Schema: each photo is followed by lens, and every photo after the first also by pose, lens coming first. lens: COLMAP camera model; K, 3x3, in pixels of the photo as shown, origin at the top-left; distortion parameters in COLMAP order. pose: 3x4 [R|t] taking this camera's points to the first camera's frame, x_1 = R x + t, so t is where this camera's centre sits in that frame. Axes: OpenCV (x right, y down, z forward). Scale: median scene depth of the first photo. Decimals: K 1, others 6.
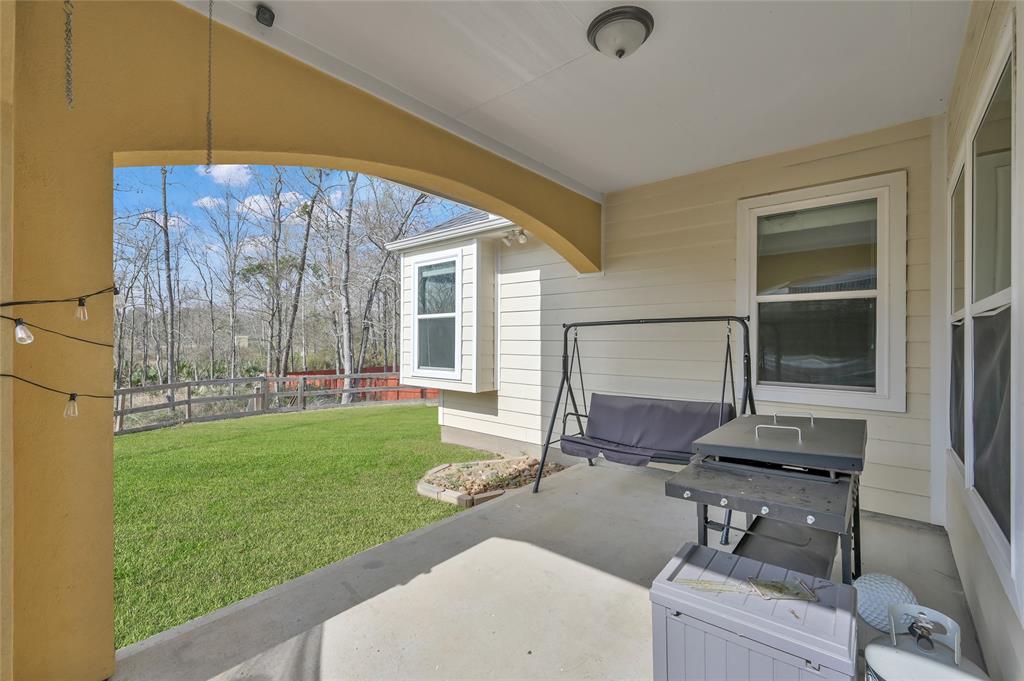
lens RADIAL K [[438.7, 0, 512.0], [0, 438.7, 340.5], [0, 0, 1]] dist [-0.000258, 0.000000]
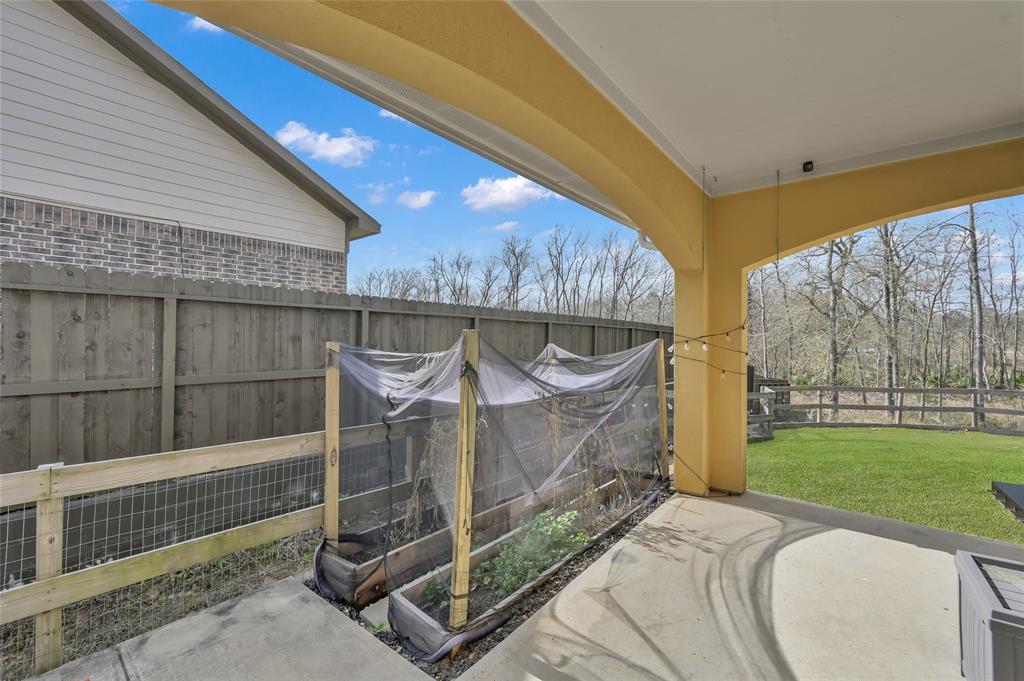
lens RADIAL K [[406.5, 0, 509.7], [0, 406.5, 339.7], [0, 0, 1]] dist [0.002584, 0.000360]
pose [[0.004866, -0.008262, -0.999954, 0.835240], [-0.002557, 0.999962, -0.008274, -0.020389], [0.999985, 0.002597, 0.004845, -0.159238]]
